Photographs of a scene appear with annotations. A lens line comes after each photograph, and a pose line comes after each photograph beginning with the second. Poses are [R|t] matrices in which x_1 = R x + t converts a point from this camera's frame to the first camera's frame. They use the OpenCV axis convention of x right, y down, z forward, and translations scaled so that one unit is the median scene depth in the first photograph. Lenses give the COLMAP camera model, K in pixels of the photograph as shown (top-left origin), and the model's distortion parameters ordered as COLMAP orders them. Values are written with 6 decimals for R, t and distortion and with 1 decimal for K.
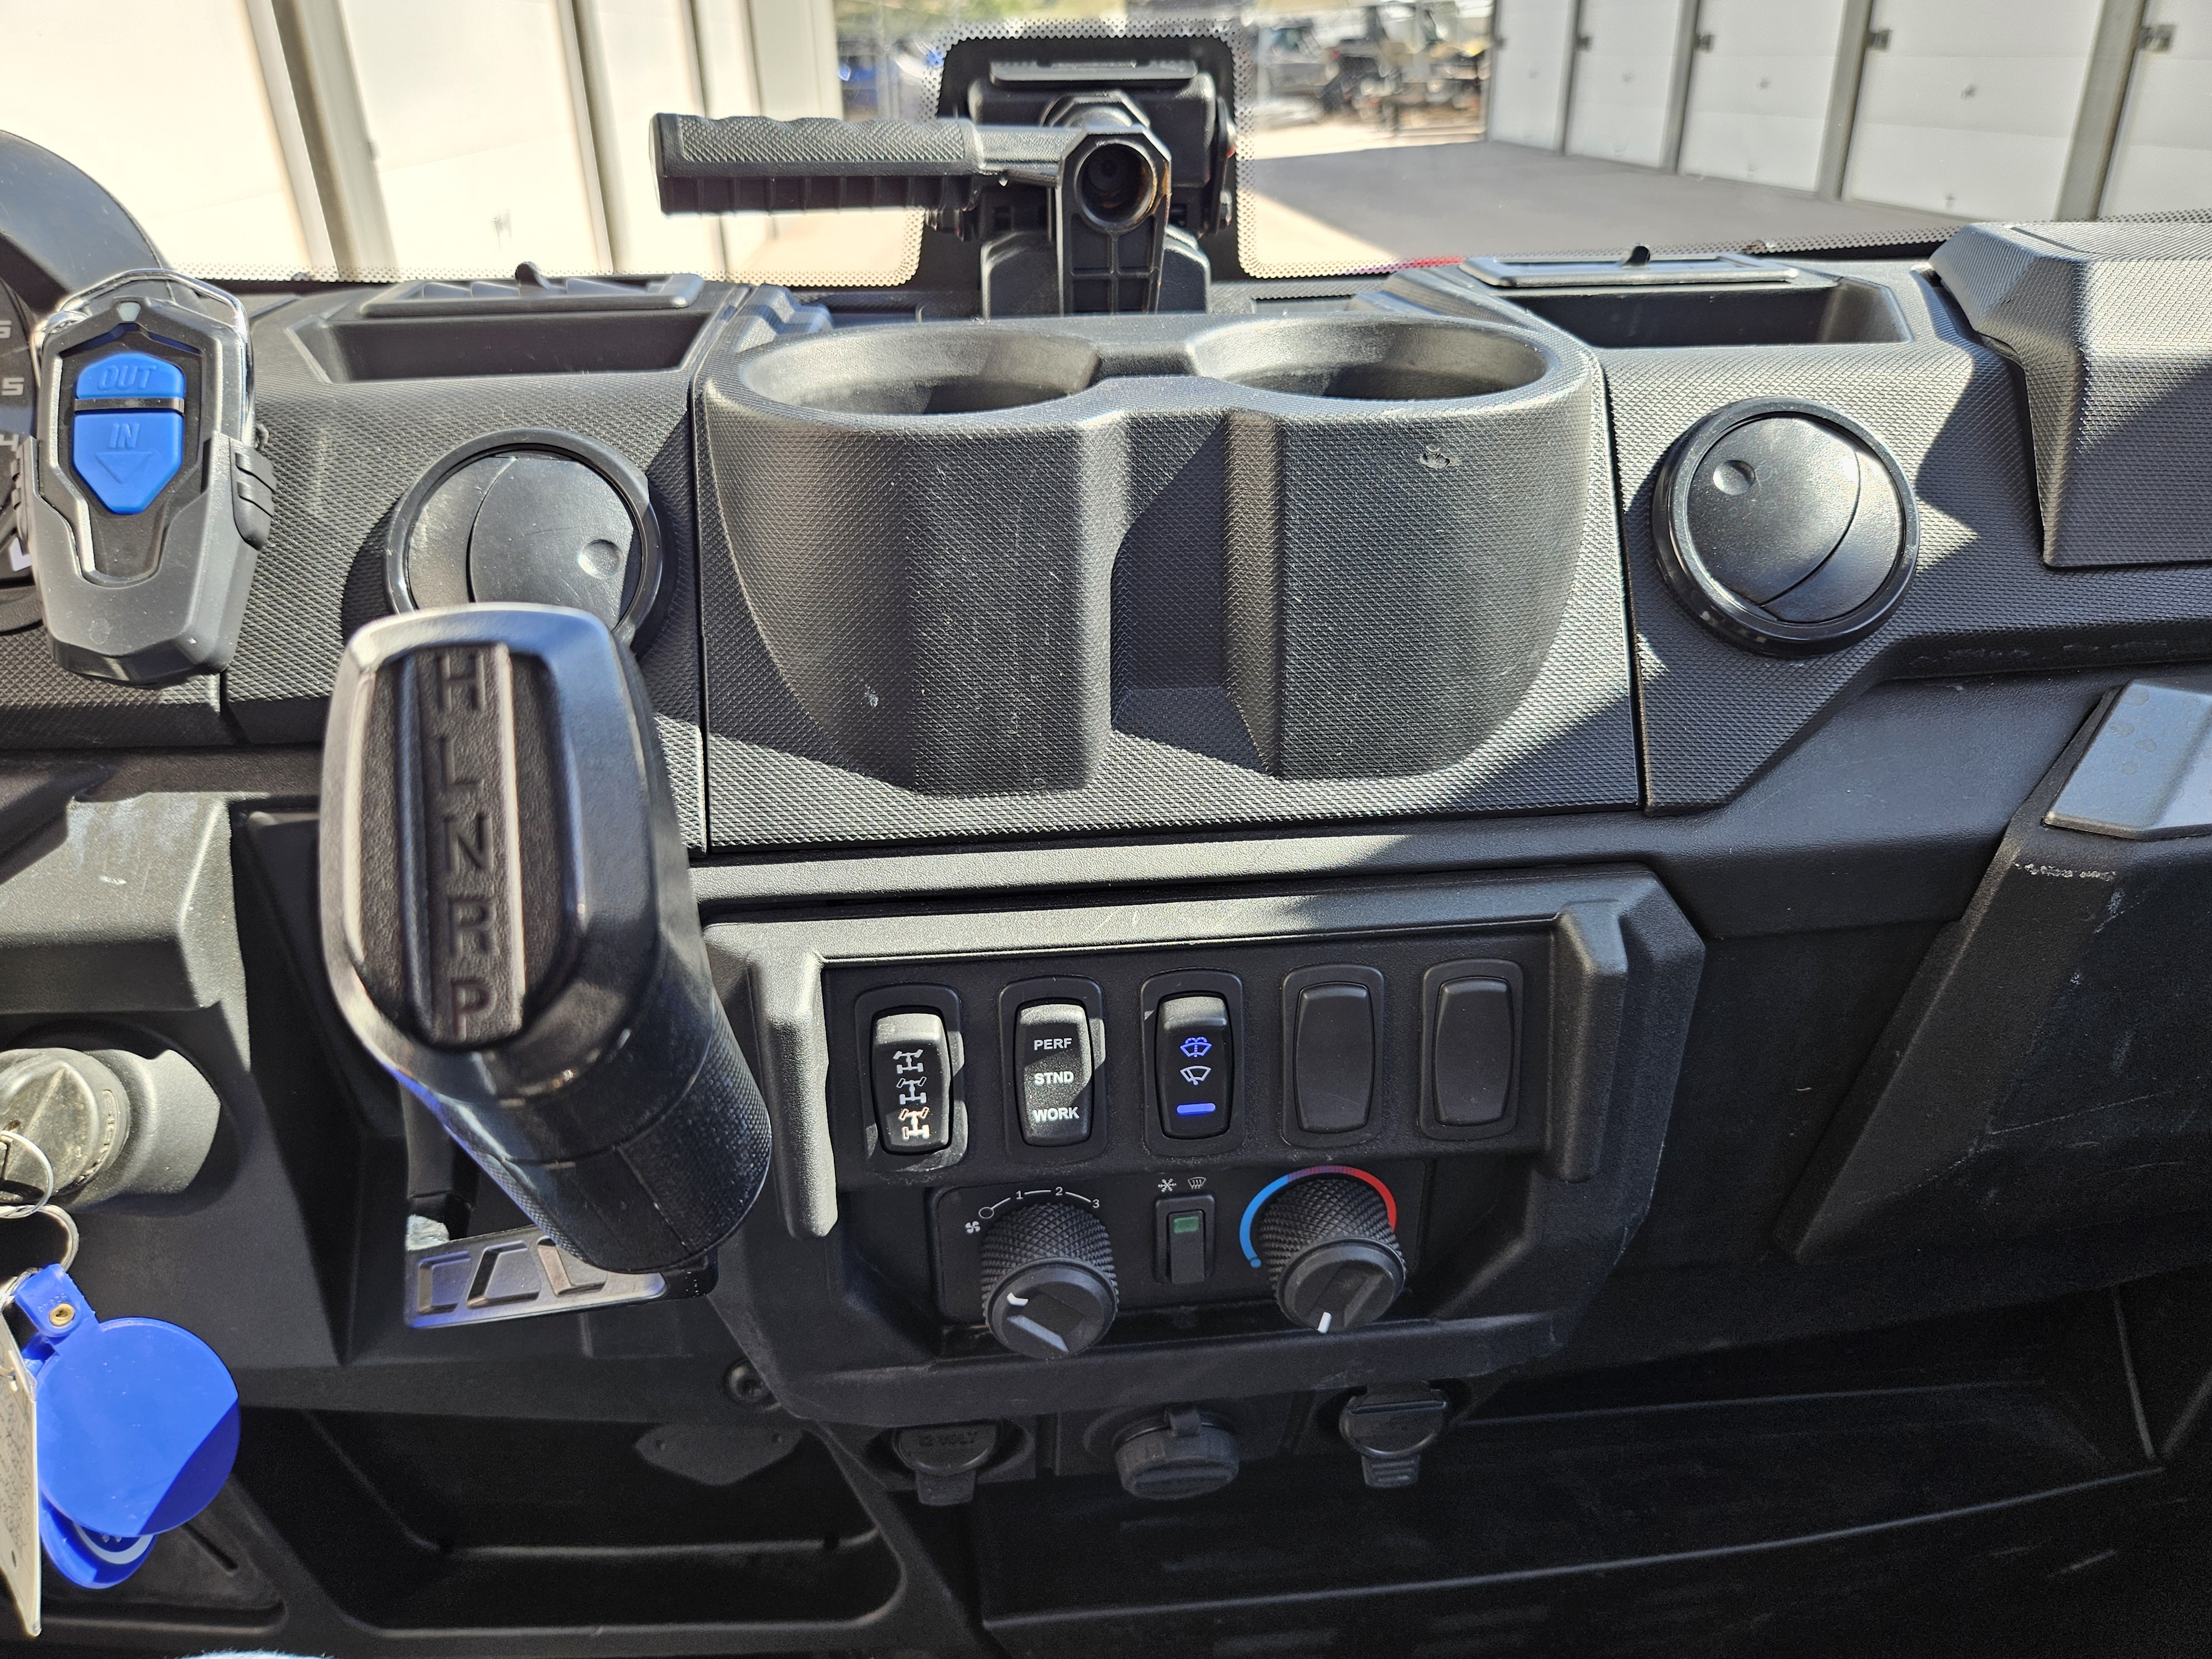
lens RADIAL K [[1696.1, 0, 1078.9], [0, 1696.1, 817.2], [0, 0, 1]] dist [0.043575, -0.007345]
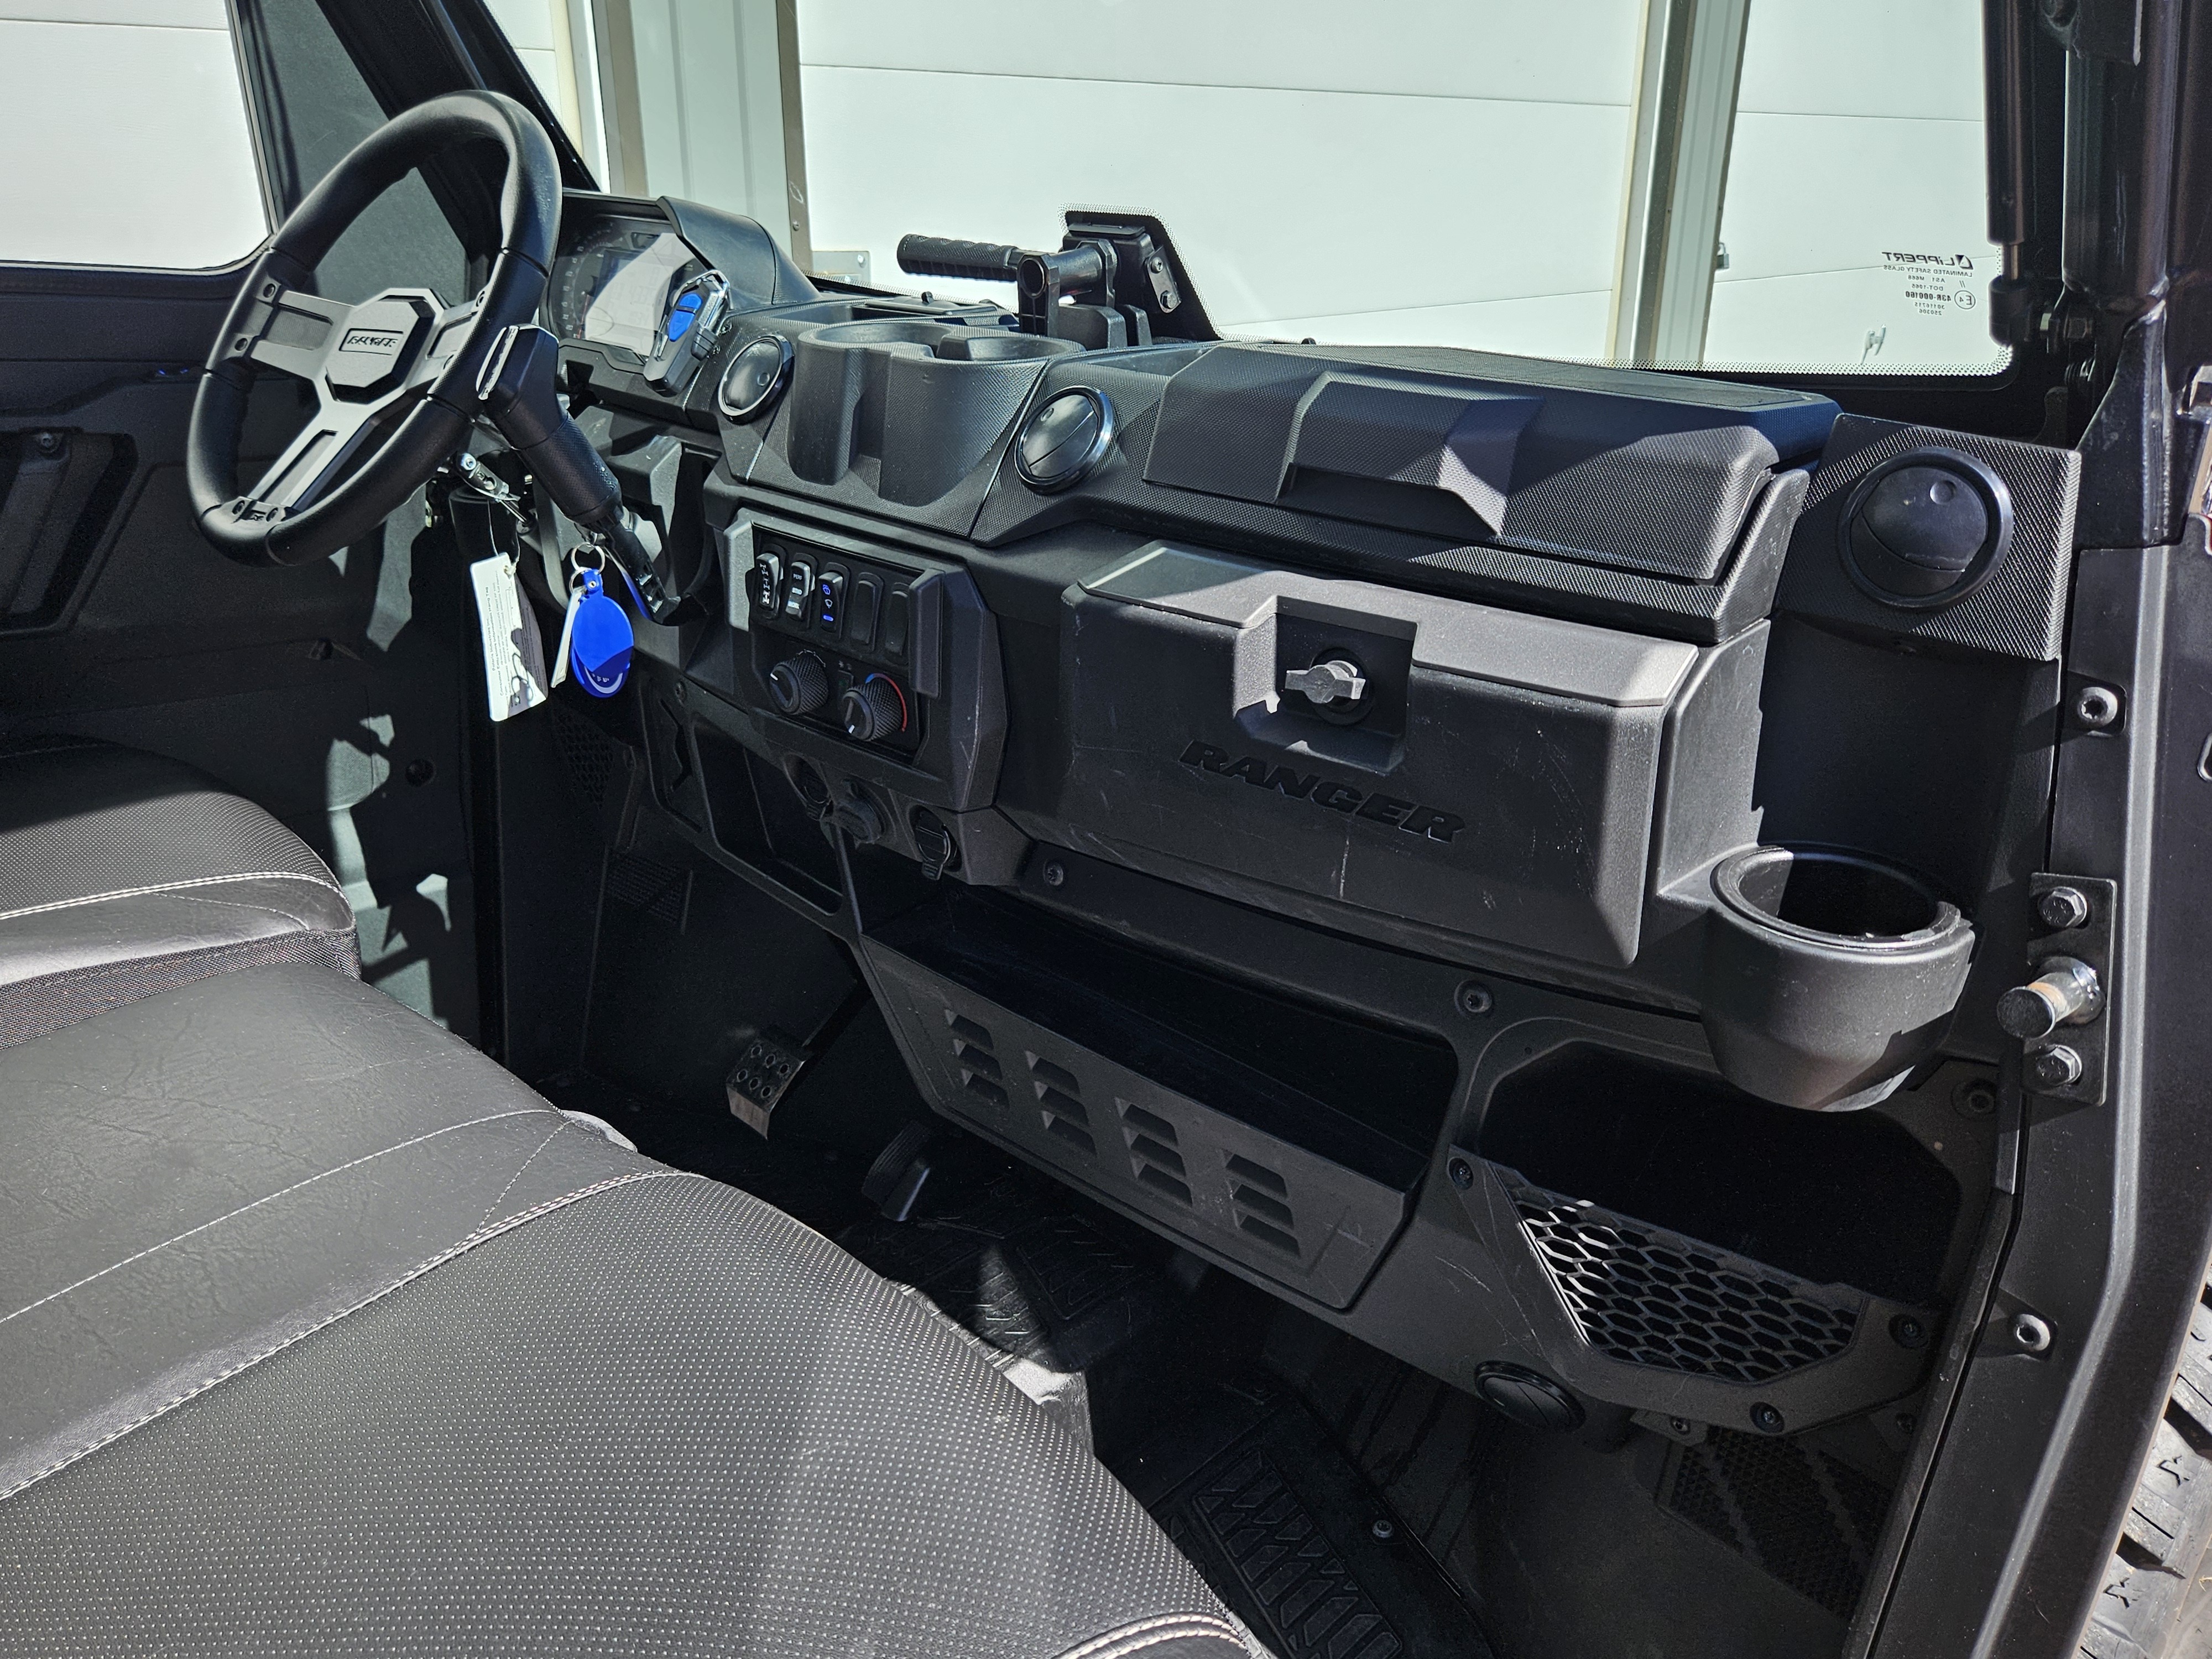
lens RADIAL K [[1696.1, 0, 1078.9], [0, 1696.1, 817.2], [0, 0, 1]] dist [0.043575, -0.007345]
pose [[0.606273, 0.294144, -0.738859, 2.296285], [-0.351932, 0.932391, 0.082411, 0.110130], [0.713146, 0.210064, 0.668802, -0.370464]]
